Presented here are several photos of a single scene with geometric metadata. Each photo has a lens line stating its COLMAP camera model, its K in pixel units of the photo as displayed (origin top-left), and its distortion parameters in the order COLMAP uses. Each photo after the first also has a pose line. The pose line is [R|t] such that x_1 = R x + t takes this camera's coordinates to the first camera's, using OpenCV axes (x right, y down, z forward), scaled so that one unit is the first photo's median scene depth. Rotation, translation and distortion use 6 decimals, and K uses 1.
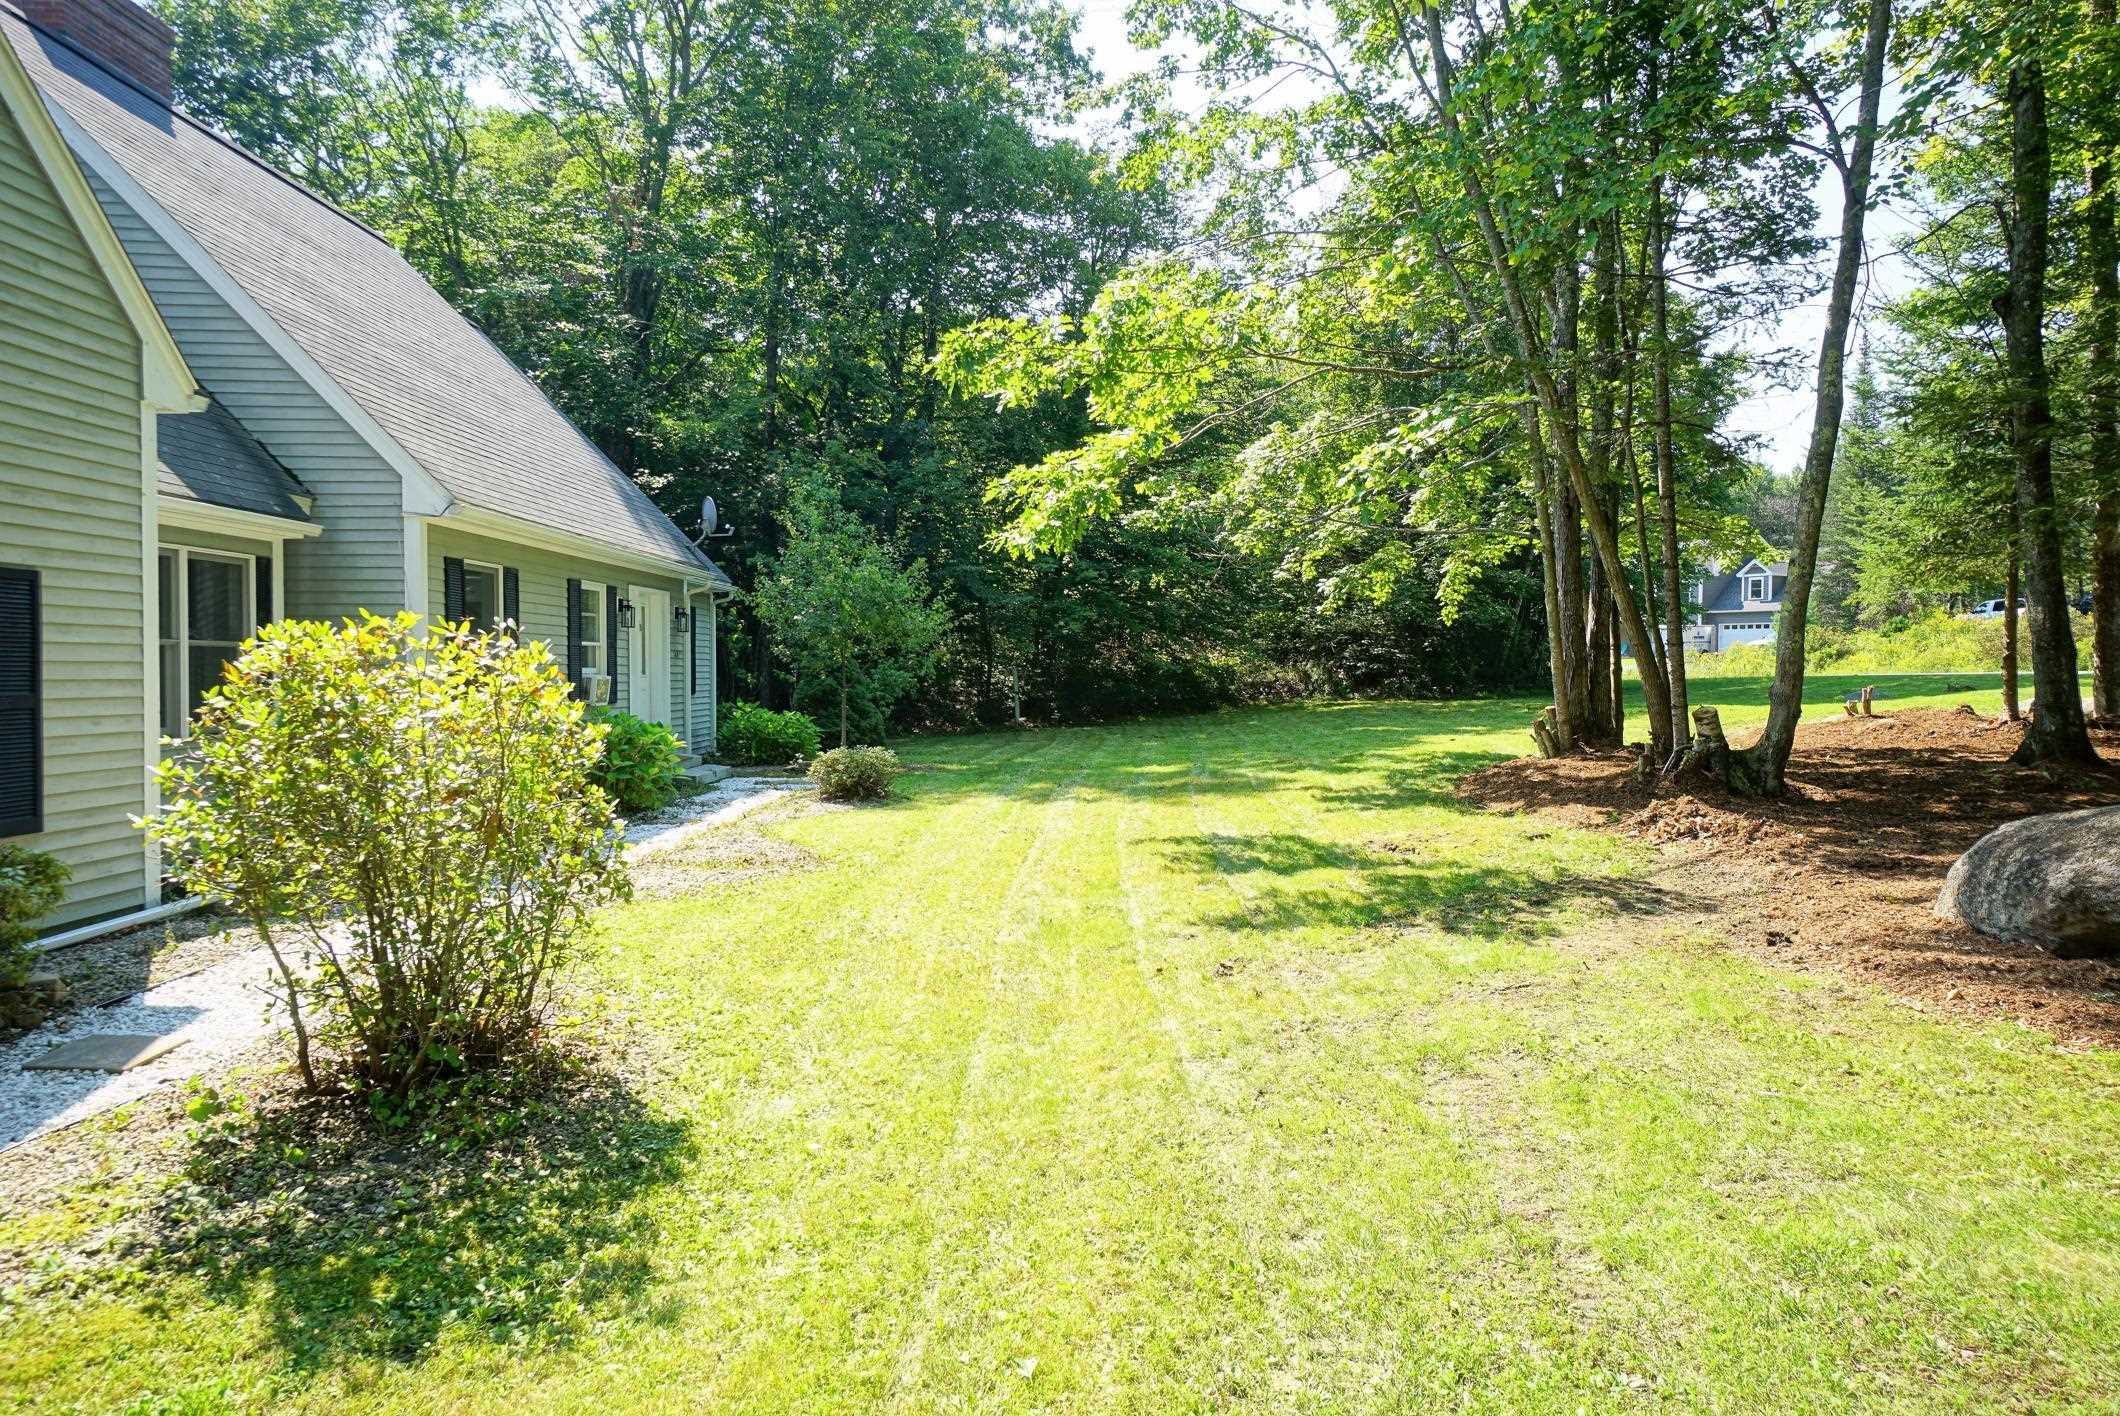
lens RADIAL K [[1462.7, 0, 1059.2], [0, 1462.7, 703.5], [0, 0, 1]] dist [0.002344, 0.001931]
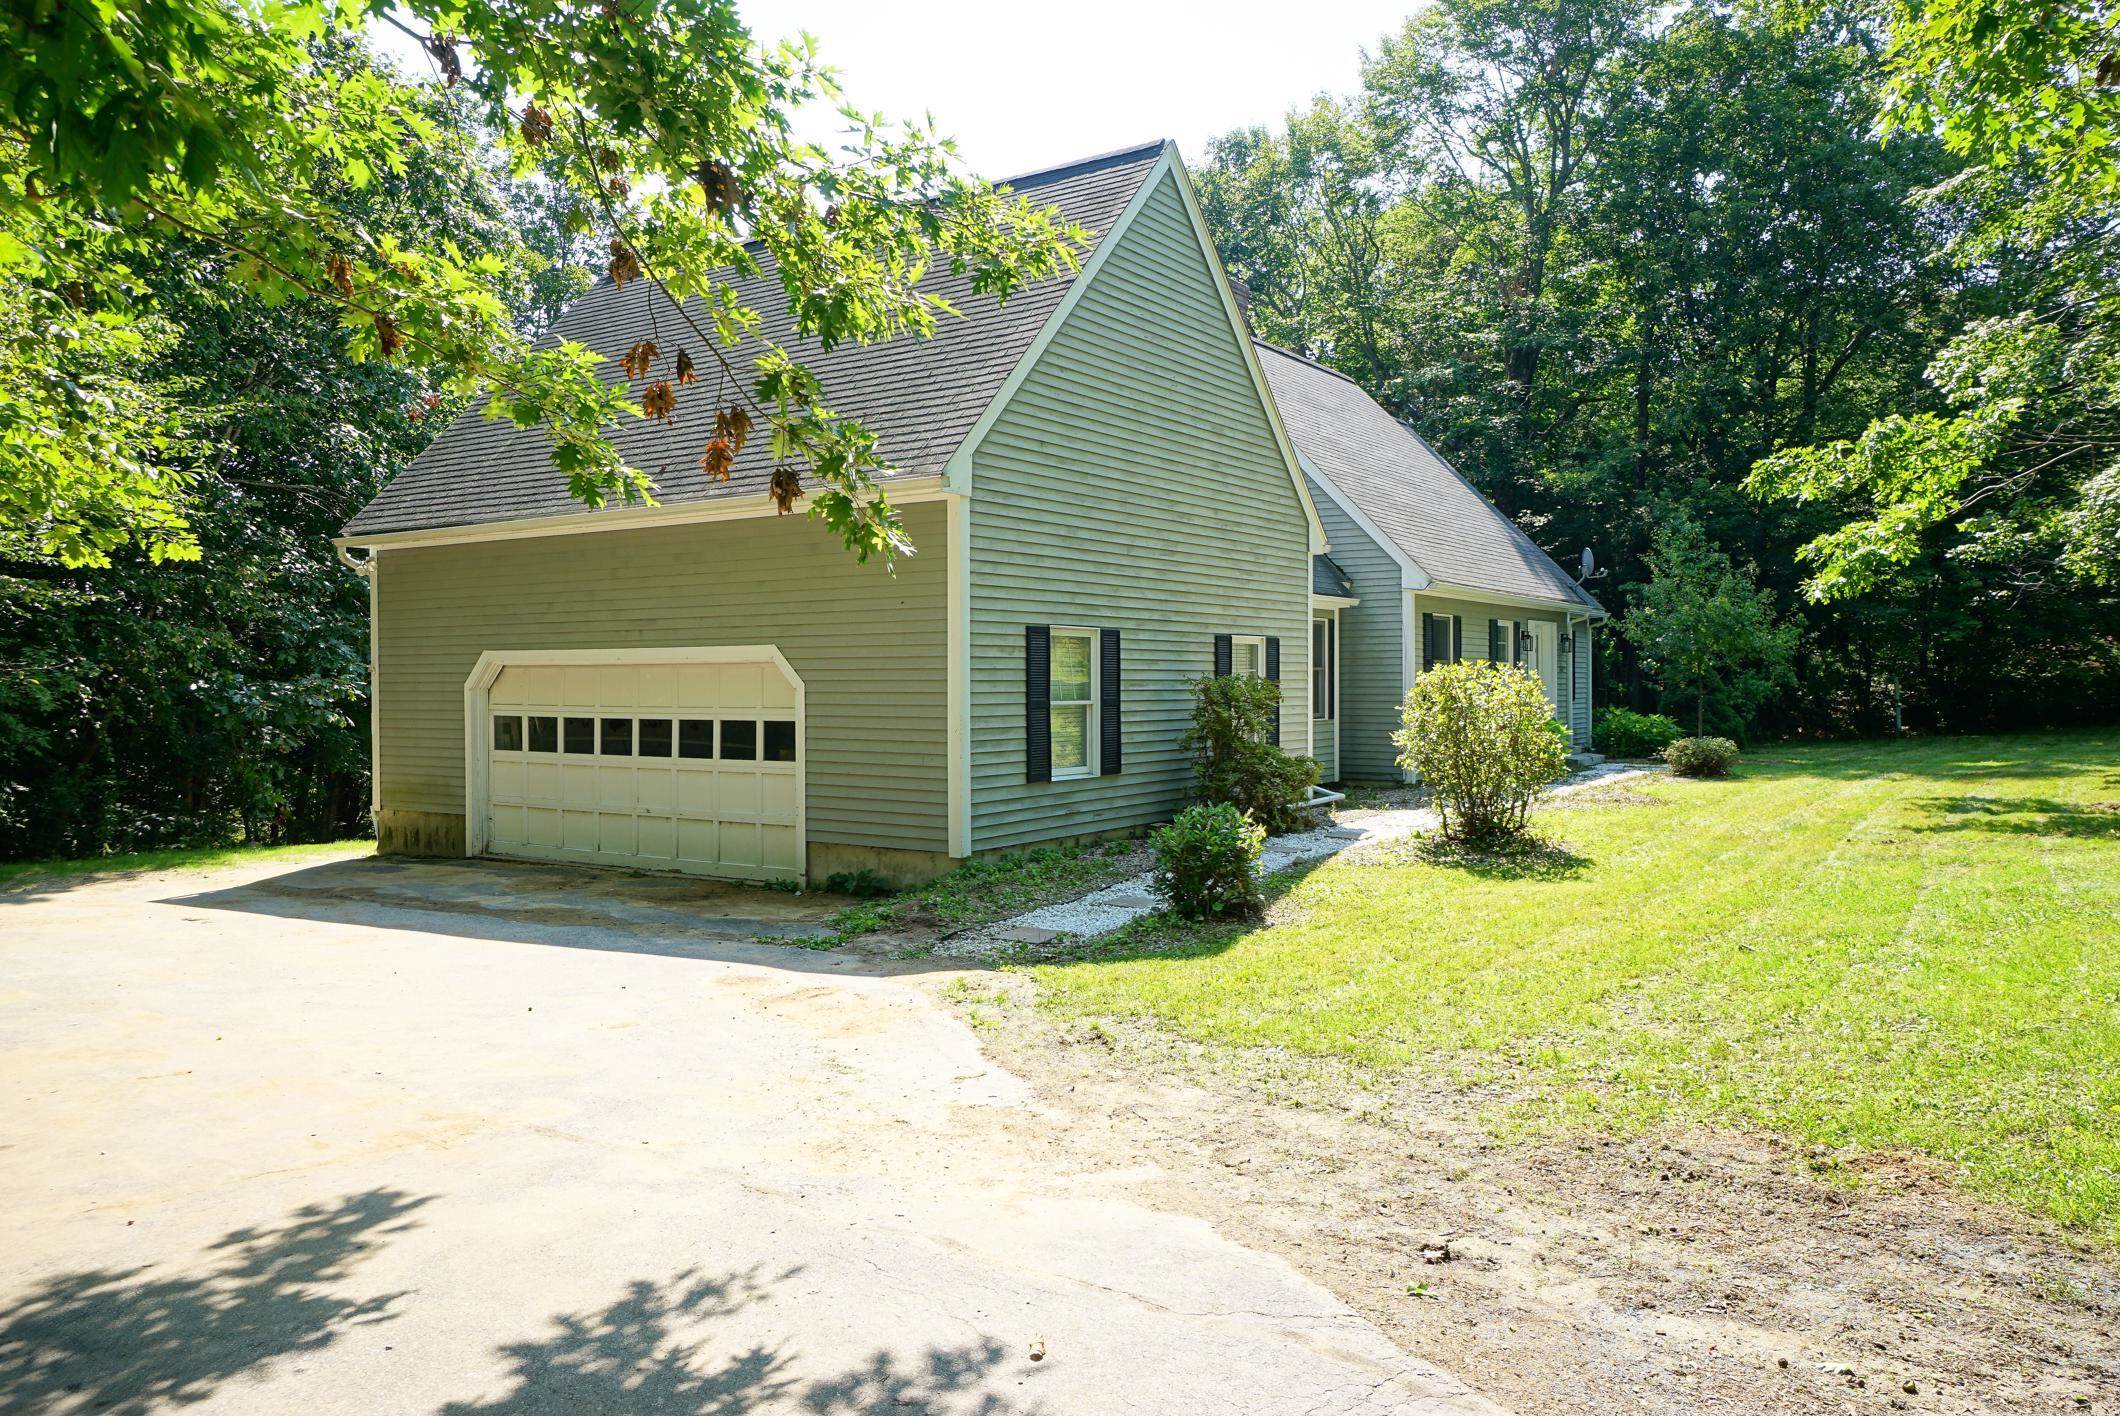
lens RADIAL K [[1487.4, 0, 1053.0], [0, 1487.4, 708.7], [0, 0, 1]] dist [0.012364, 0.001910]
pose [[0.840591, 0.003402, -0.541660, 0.089853], [-0.005550, 0.999982, -0.002334, 0.008402], [0.541642, 0.004968, 0.840594, -0.421491]]
